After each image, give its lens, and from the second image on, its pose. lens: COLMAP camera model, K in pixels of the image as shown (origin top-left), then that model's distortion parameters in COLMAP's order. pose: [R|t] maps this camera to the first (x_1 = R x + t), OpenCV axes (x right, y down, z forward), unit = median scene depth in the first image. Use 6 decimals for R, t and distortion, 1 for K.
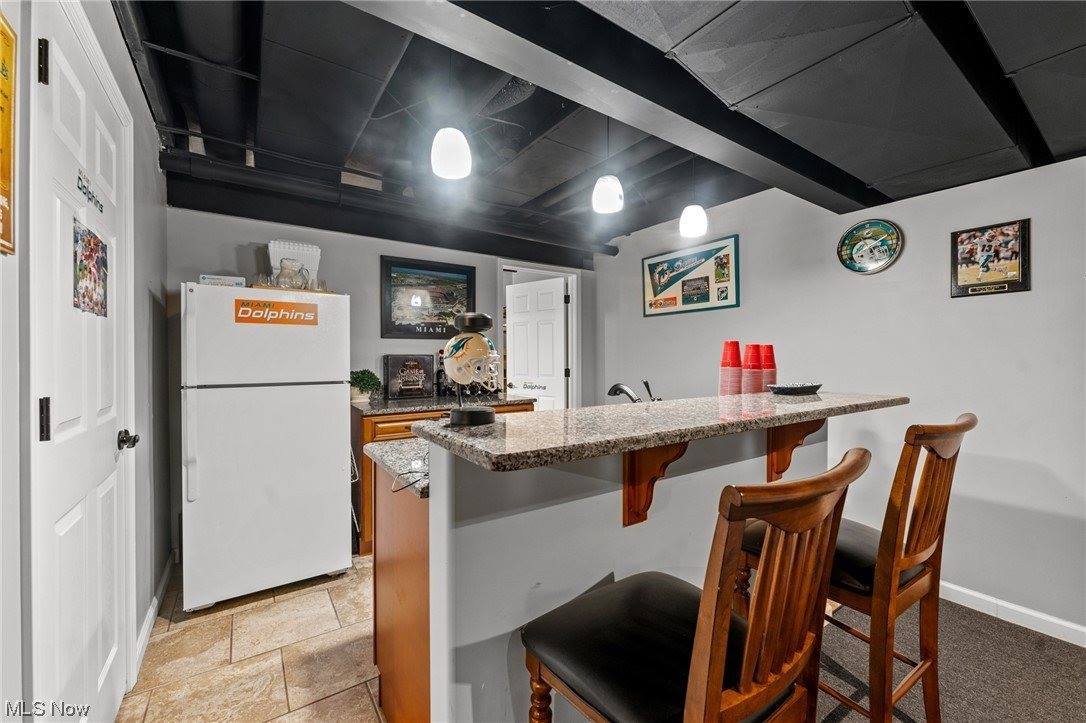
lens RADIAL K [[436.2, 0, 545.1], [0, 436.2, 360.8], [0, 0, 1]] dist [-0.000055, 0.000496]
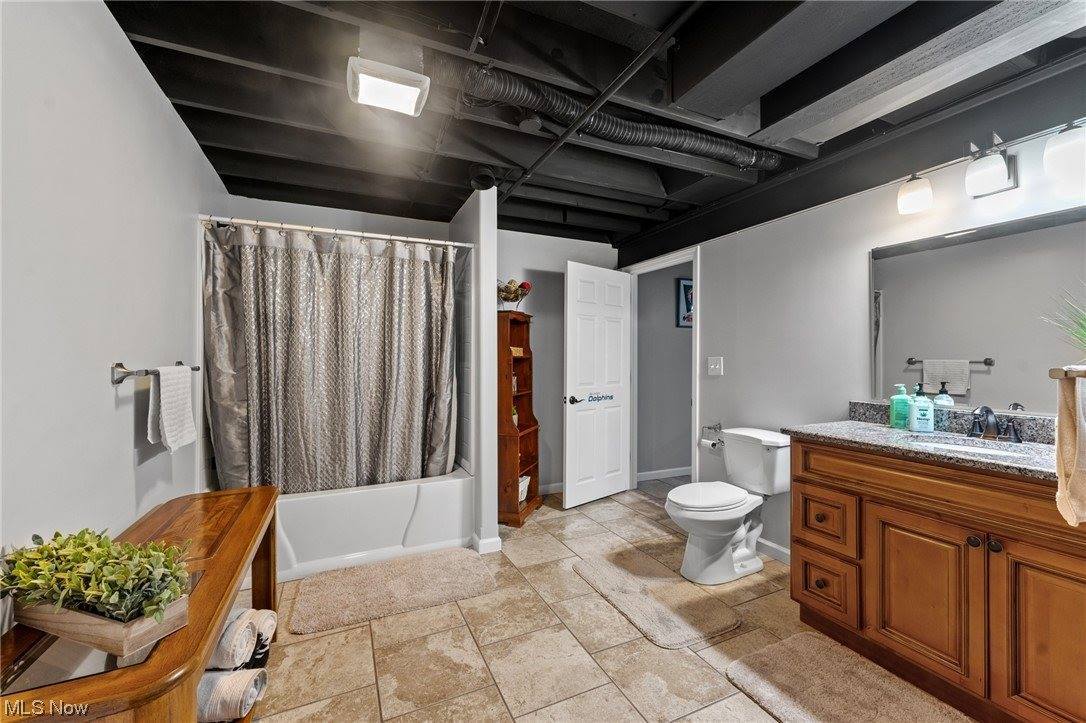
lens RADIAL K [[436.2, 0, 540.9], [0, 436.2, 358.9], [0, 0, 1]] dist [-0.000055, 0.000496]
pose [[0.168490, 0.006462, 0.985682, -1.181714], [0.007682, 0.999940, -0.007868, -0.009170], [-0.985673, 0.008898, 0.168430, 1.376351]]
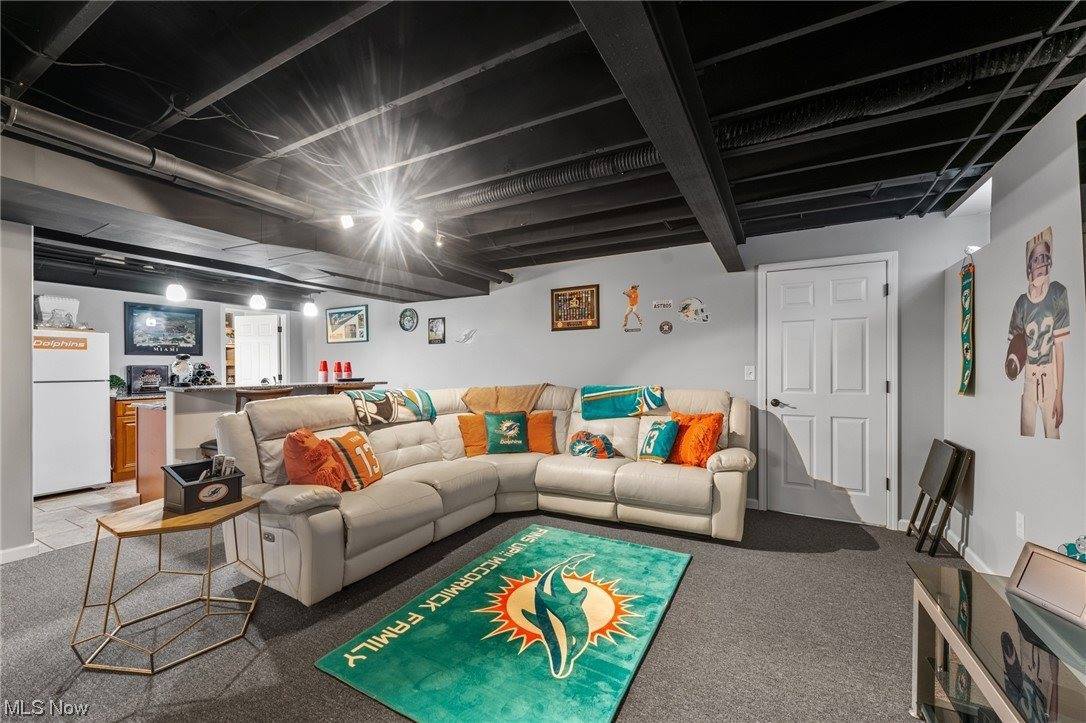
lens RADIAL K [[436.2, 0, 547.2], [0, 436.2, 370.3], [0, 0, 1]] dist [-0.000055, 0.000496]
pose [[0.894290, -0.001704, 0.447485, 0.273595], [0.002080, 0.999998, -0.000349, 0.007384], [-0.447483, 0.001243, 0.894292, -1.061428]]
